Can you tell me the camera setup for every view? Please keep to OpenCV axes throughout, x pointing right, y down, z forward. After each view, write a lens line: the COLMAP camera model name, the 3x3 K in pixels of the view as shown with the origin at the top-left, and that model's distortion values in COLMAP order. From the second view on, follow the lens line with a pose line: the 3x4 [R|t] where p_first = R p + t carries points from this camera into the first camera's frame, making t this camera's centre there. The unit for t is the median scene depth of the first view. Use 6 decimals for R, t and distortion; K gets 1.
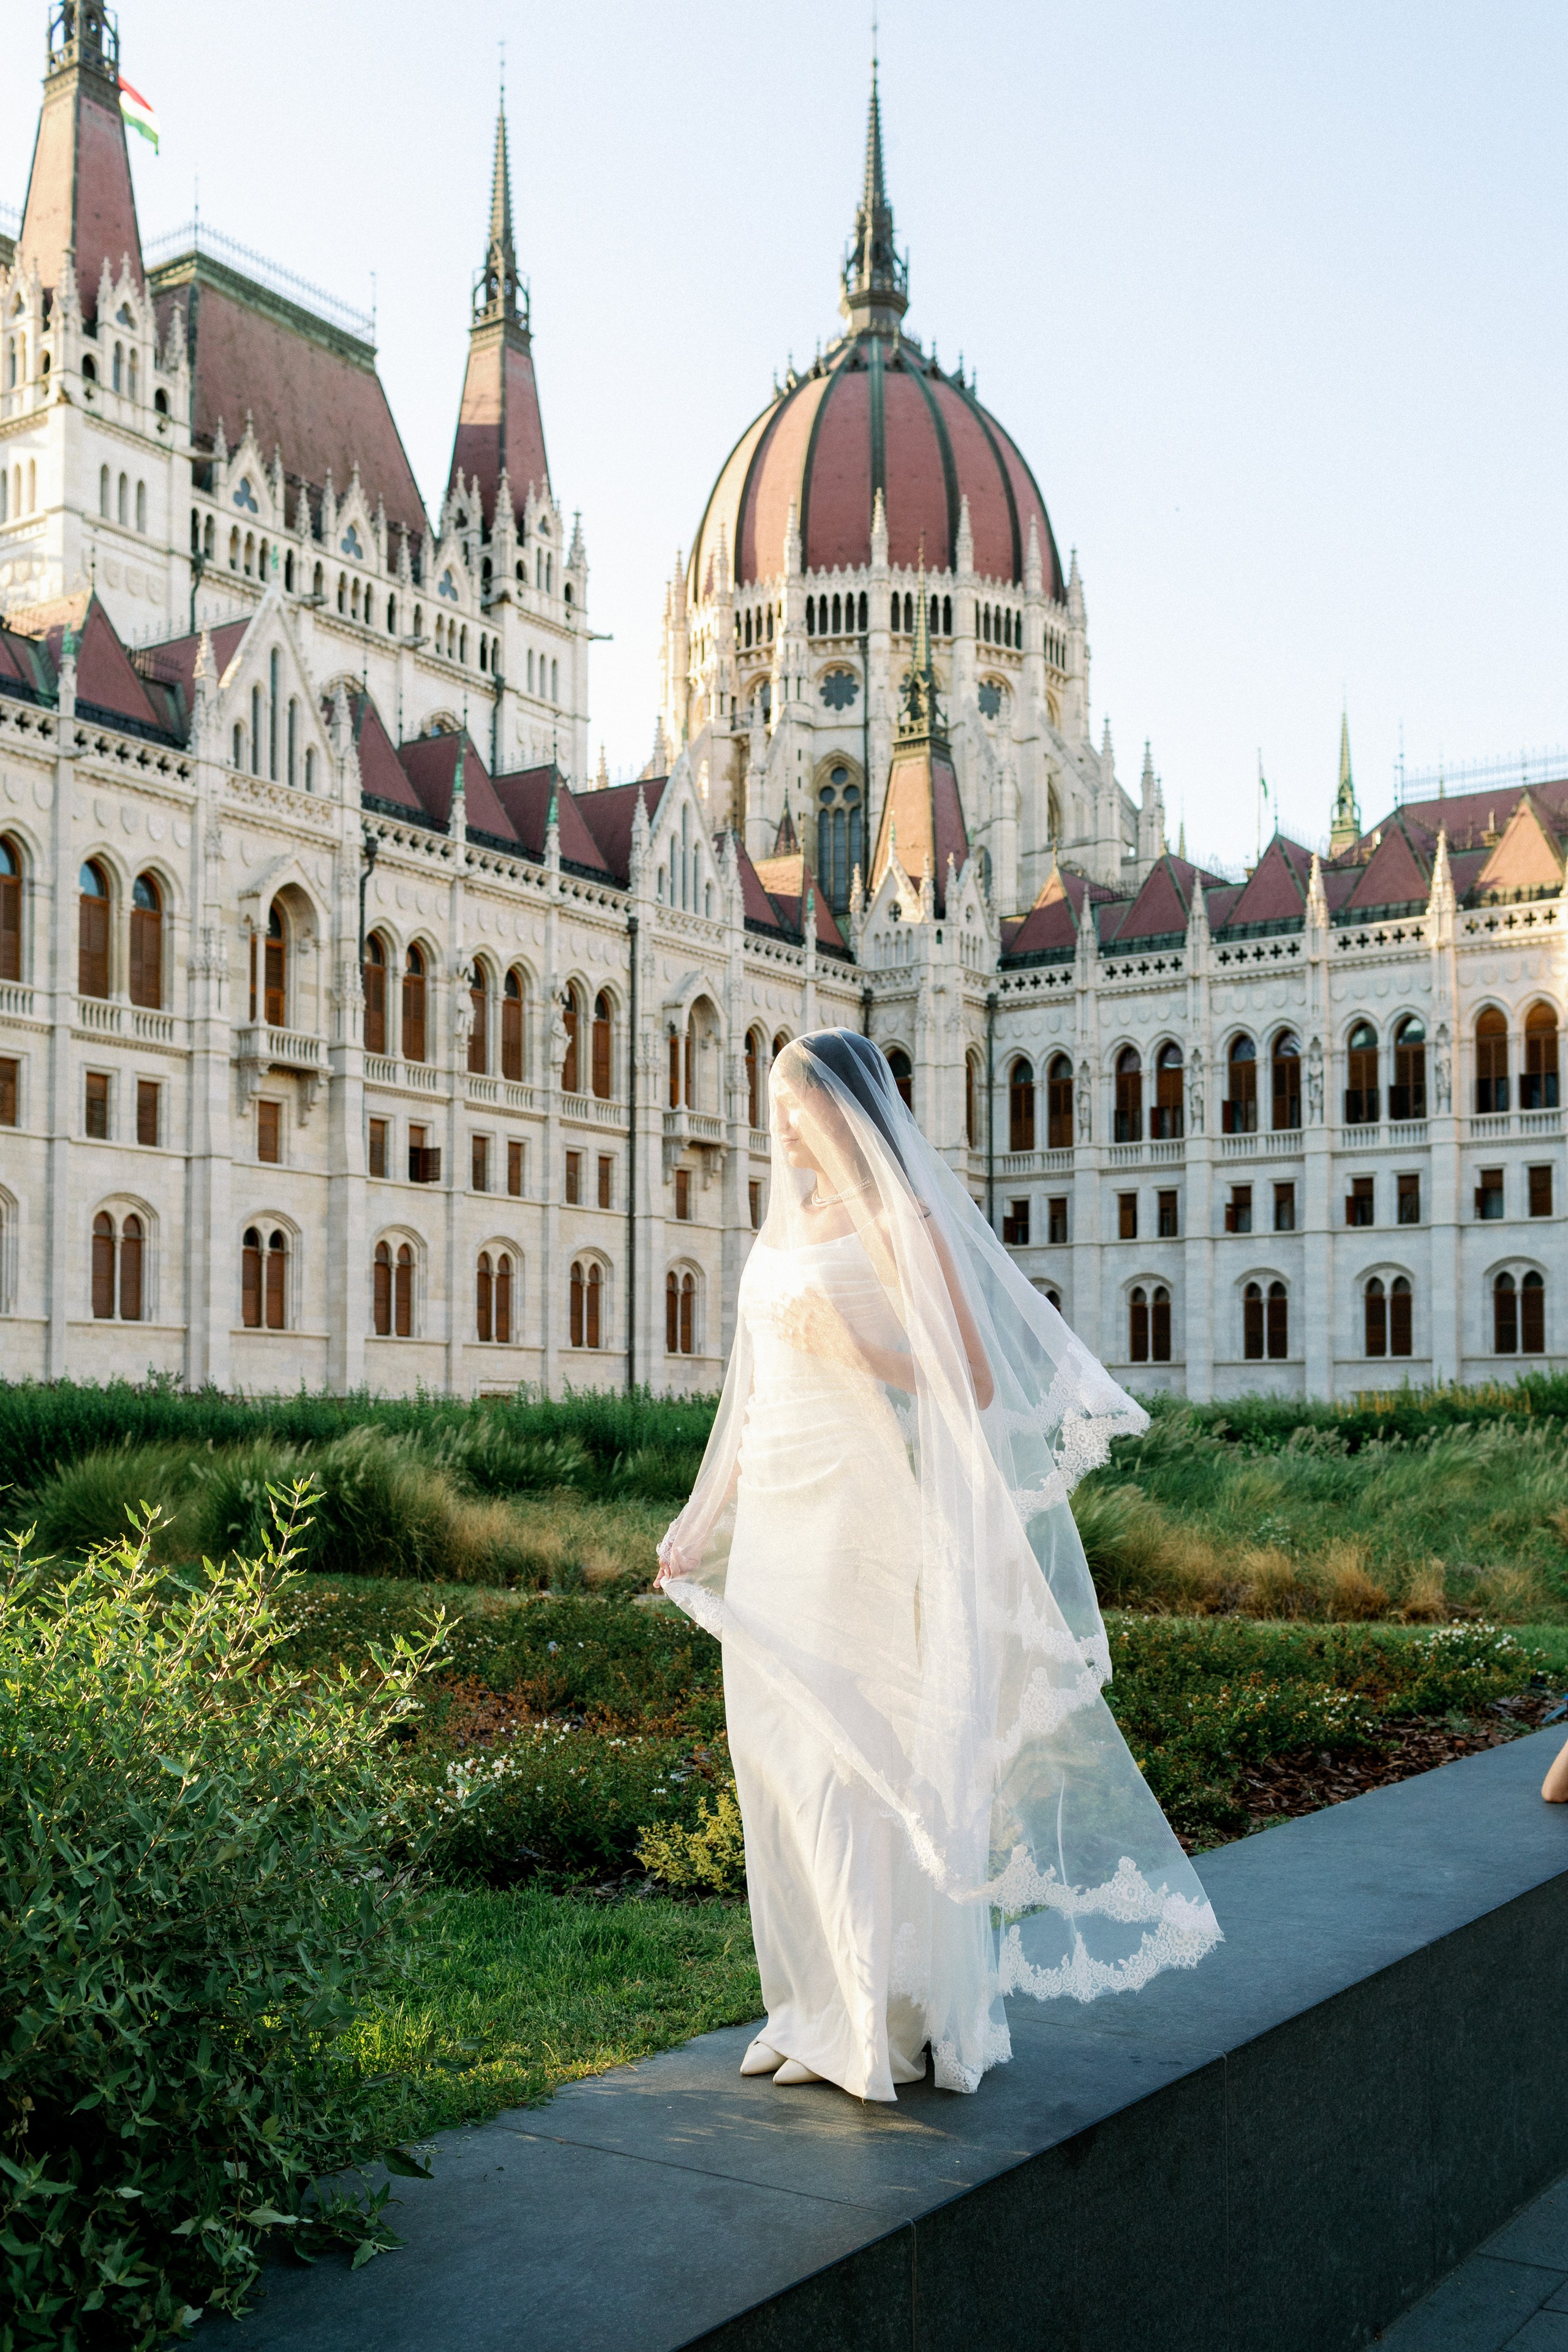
lens RADIAL K [[2348.3, 0, 810.0], [0, 2348.3, 1380.1], [0, 0, 1]] dist [0.003425, -0.001847]
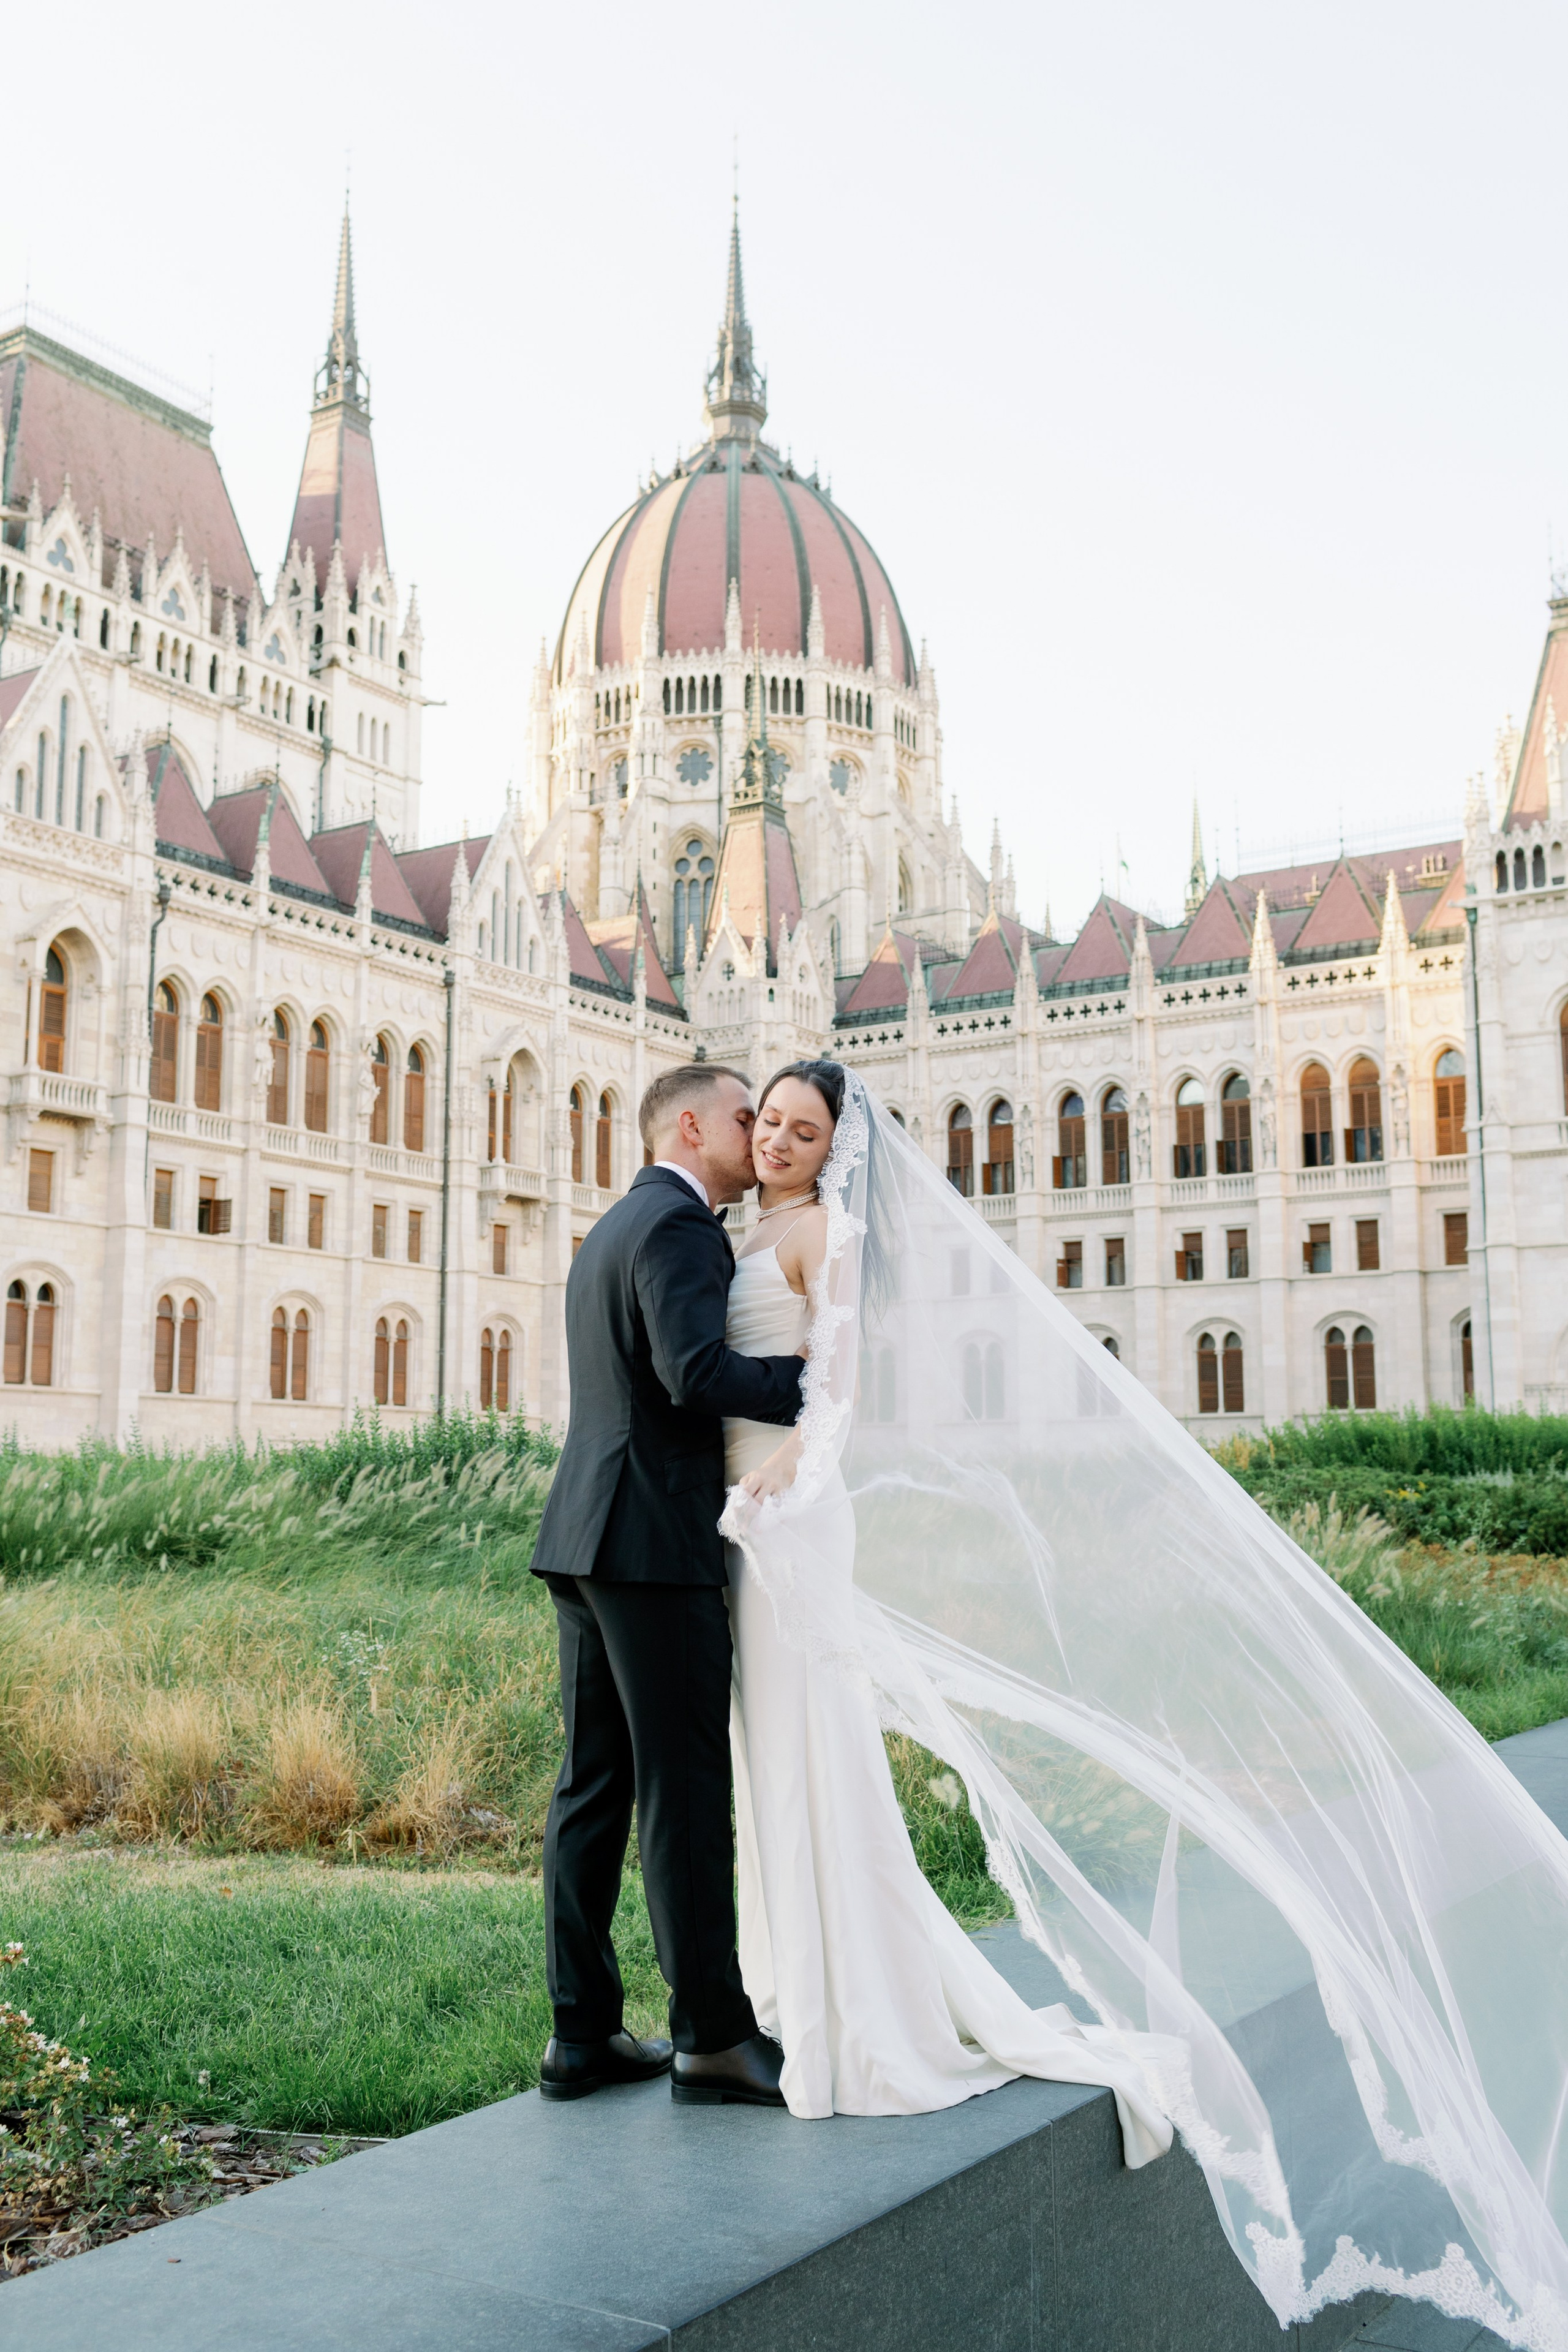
lens RADIAL K [[2242.0, 0, 787.0], [0, 2242.0, 1179.3], [0, 0, 1]] dist [0.008011, 0.009756]
pose [[0.999741, -0.000037, 0.022749, 0.043224], [0.002706, 0.993089, -0.117333, 0.002012], [-0.022588, 0.117364, 0.992832, 0.062486]]
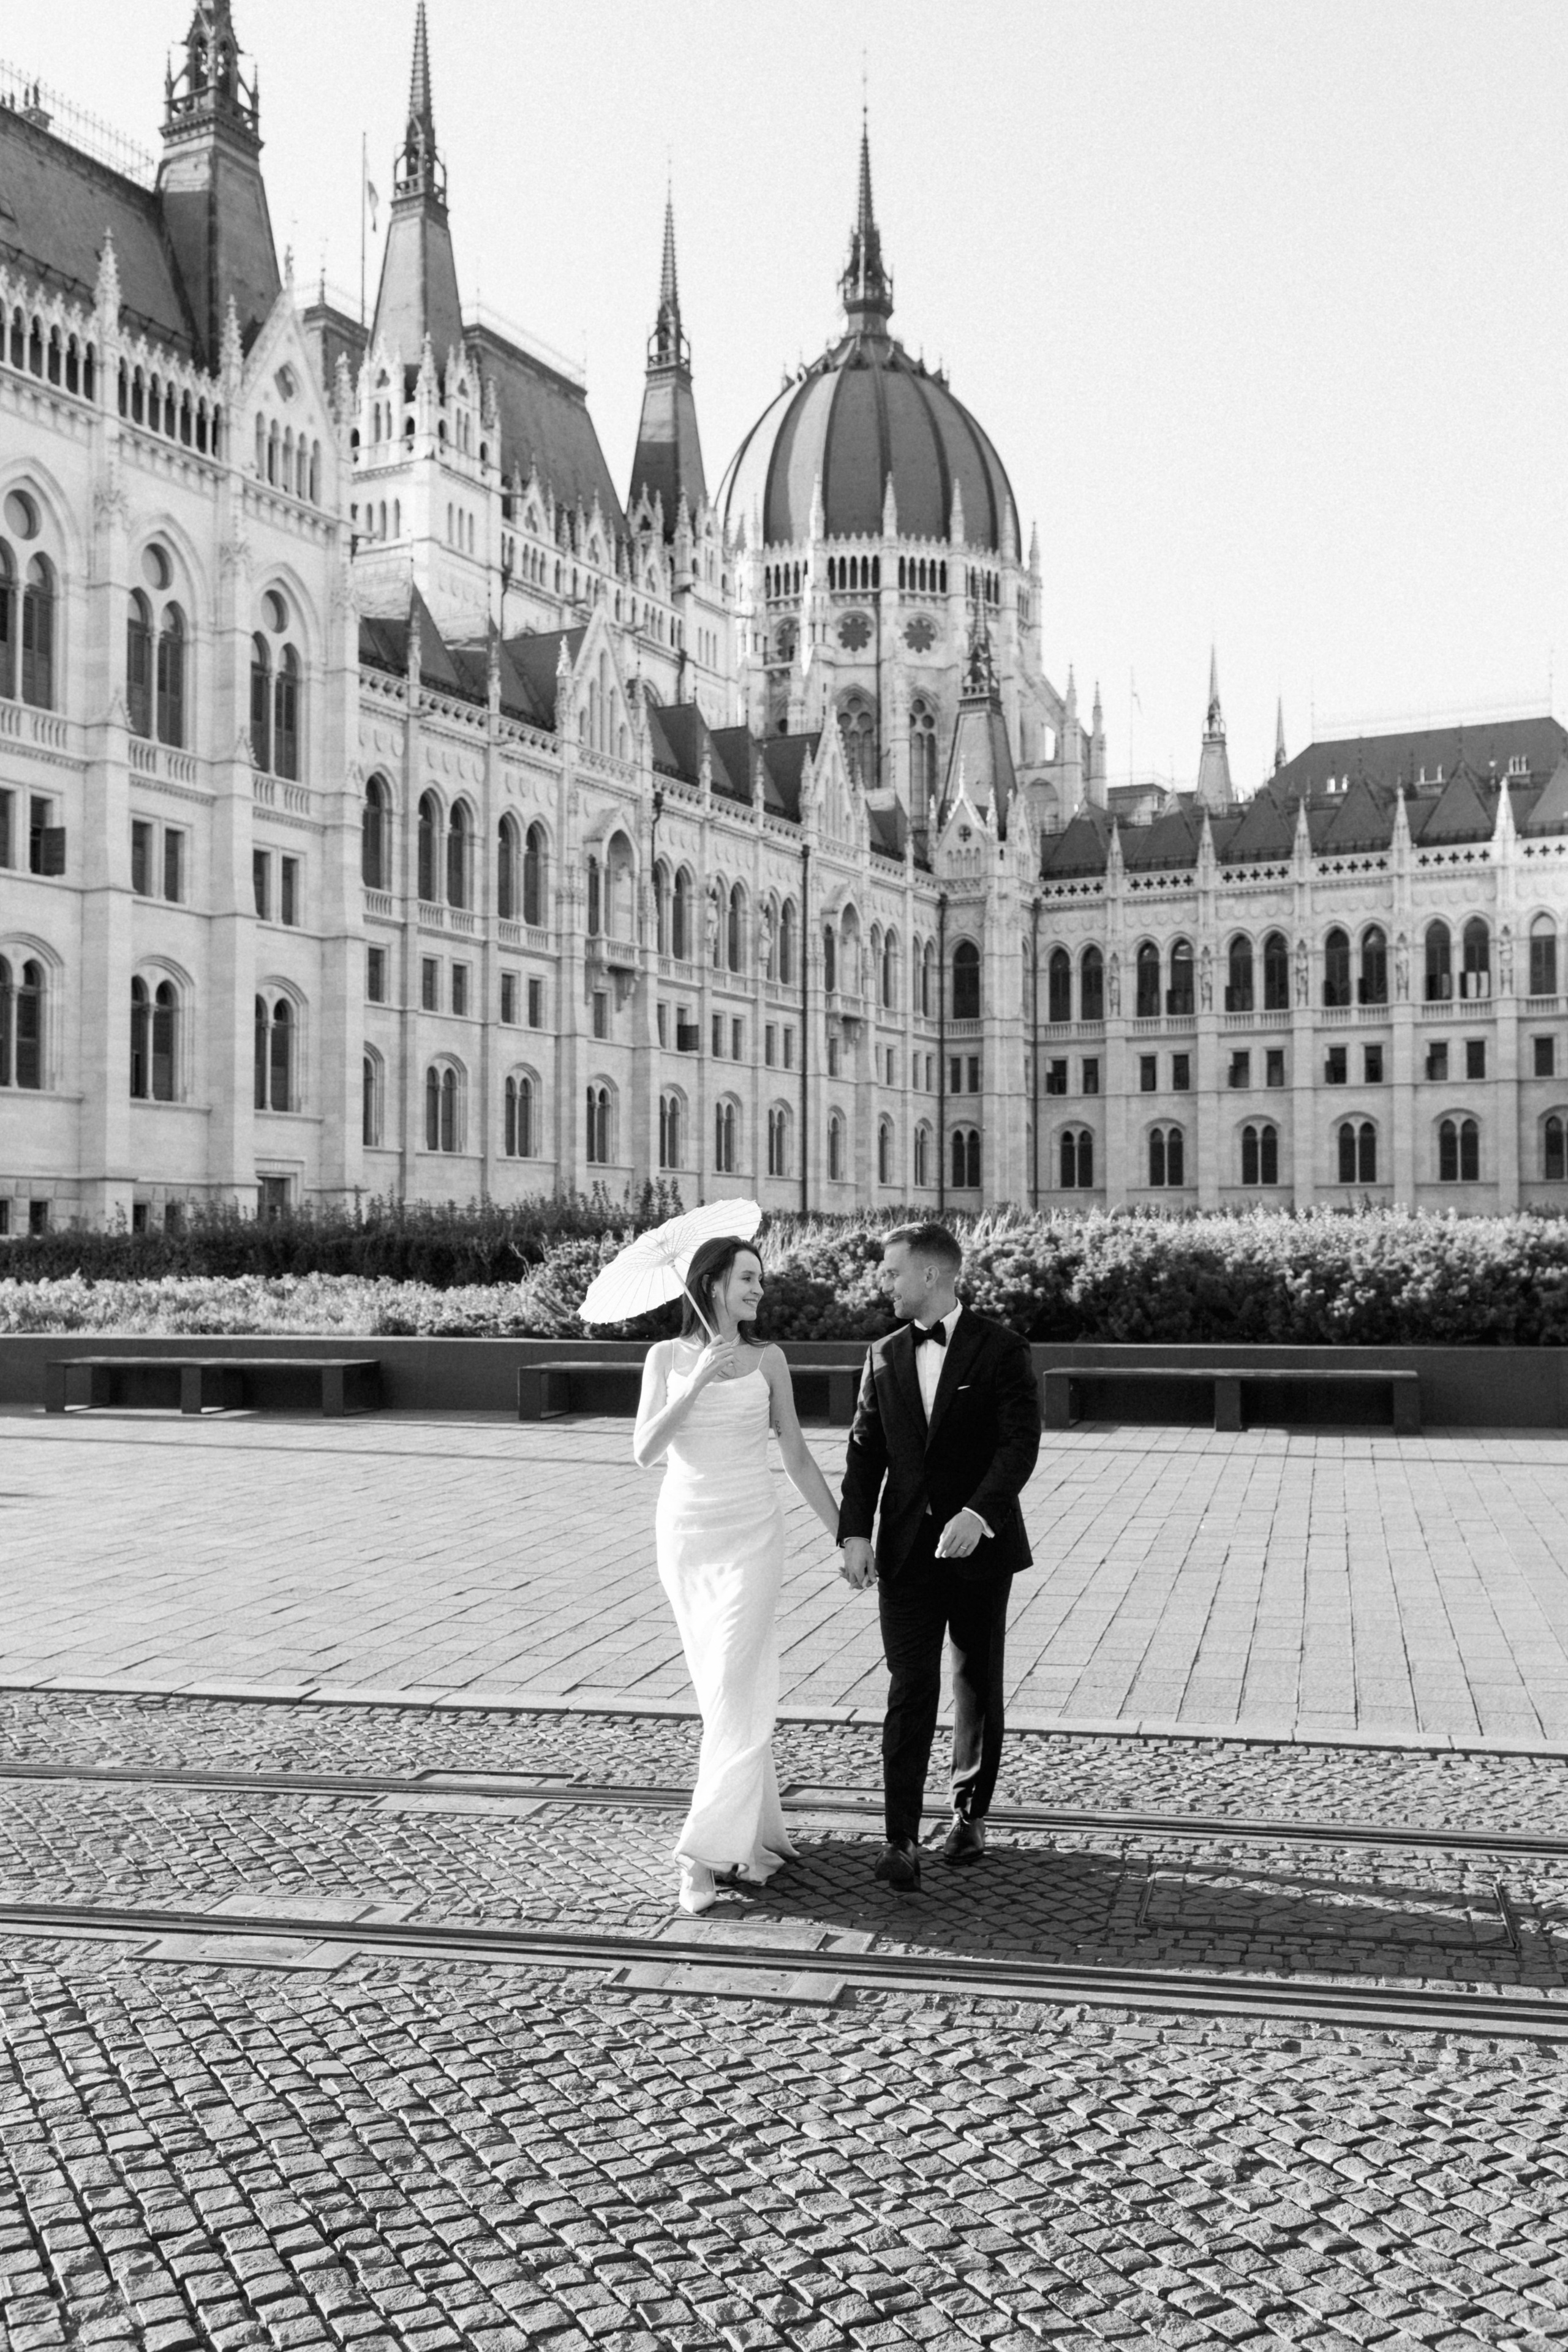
lens RADIAL K [[2235.6, 0, 784.0], [0, 2235.6, 1176.0], [0, 0, 1]] dist [0.012548, 0.008111]
pose [[0.994854, 0.002382, 0.101288, -0.200791], [-0.001530, 0.999963, -0.008486, -0.003042], [-0.101304, 0.008287, 0.994821, -0.216238]]
